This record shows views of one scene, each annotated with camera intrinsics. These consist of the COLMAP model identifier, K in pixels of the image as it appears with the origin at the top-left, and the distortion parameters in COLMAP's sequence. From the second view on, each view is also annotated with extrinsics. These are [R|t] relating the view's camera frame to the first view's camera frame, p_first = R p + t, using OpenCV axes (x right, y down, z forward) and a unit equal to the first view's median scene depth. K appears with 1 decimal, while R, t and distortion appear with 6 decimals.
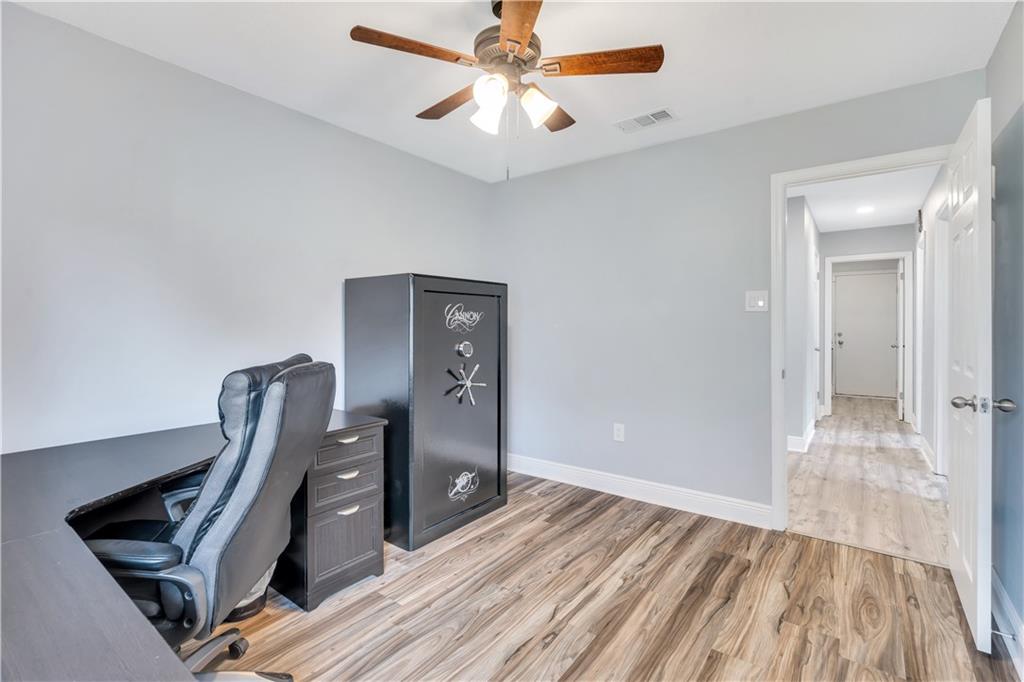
lens RADIAL K [[474.0, 0, 512.1], [0, 474.0, 324.2], [0, 0, 1]] dist [-0.002612, 0.000203]
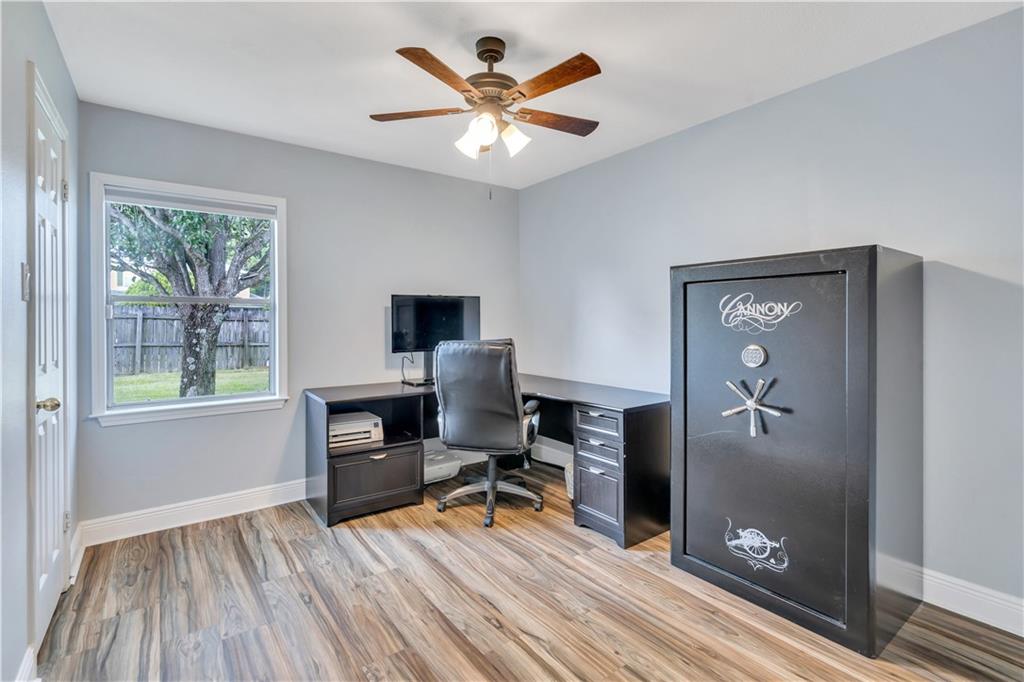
lens RADIAL K [[474.0, 0, 512.1], [0, 474.0, 324.2], [0, 0, 1]] dist [-0.002612, 0.000203]
pose [[-0.284136, 0.007367, -0.958756, 0.758933], [0.001585, 0.999973, 0.007214, -0.000967], [0.958783, 0.000530, -0.284140, 0.950707]]
